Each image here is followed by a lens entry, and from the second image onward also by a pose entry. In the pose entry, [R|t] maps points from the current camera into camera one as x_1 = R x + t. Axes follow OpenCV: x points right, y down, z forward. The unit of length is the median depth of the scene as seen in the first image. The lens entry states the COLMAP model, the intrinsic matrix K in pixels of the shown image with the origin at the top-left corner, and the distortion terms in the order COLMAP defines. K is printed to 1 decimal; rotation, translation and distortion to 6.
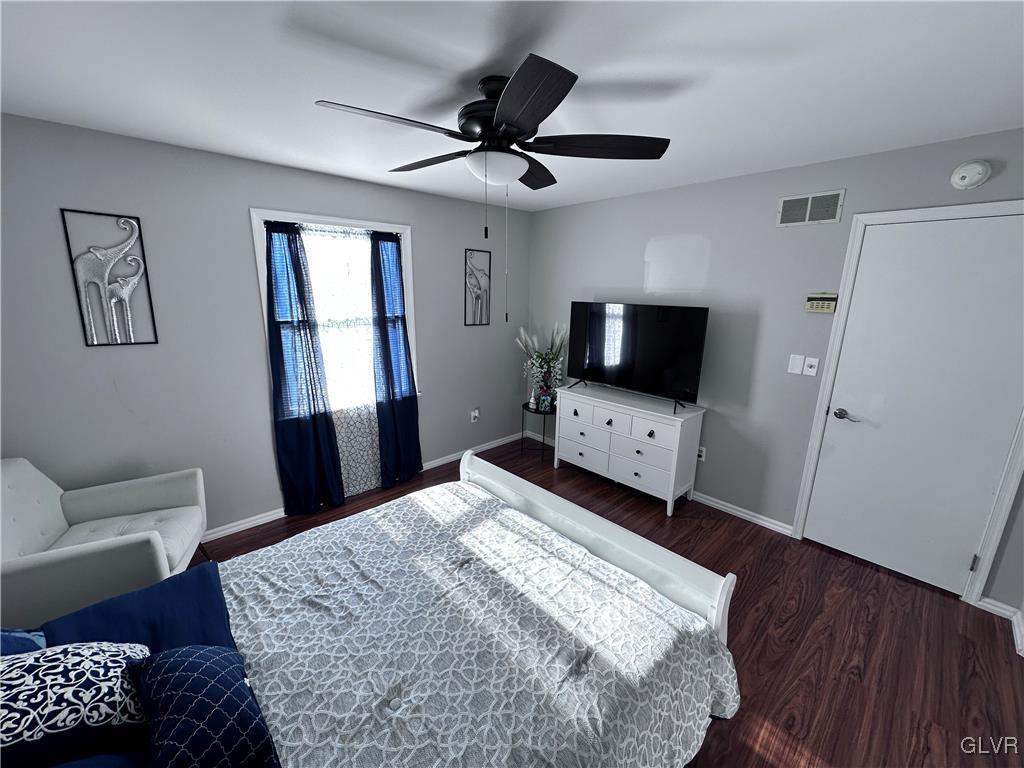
lens RADIAL K [[407.5, 0, 512.0], [0, 407.5, 384.0], [0, 0, 1]] dist [-0.003934, 0.000359]
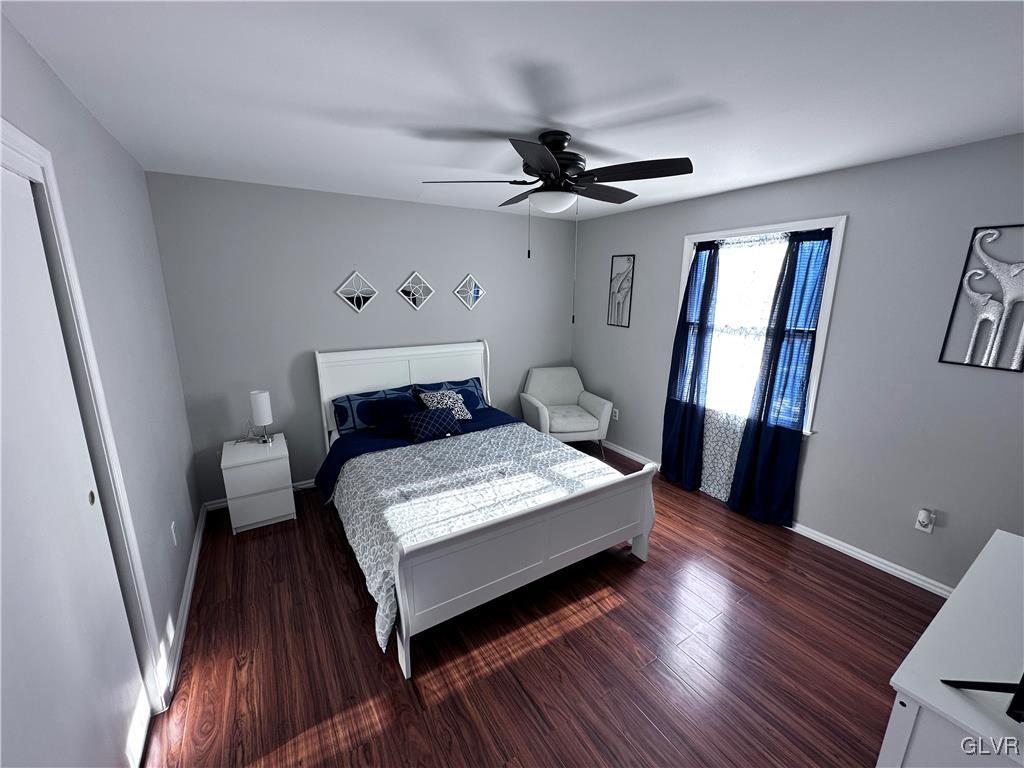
lens RADIAL K [[407.5, 0, 512.0], [0, 407.5, 384.0], [0, 0, 1]] dist [-0.003934, 0.000359]
pose [[-0.186740, 0.207348, -0.960279, 0.821690], [-0.233280, 0.940156, 0.248368, -0.169499], [0.954311, 0.270394, -0.127195, 0.736649]]
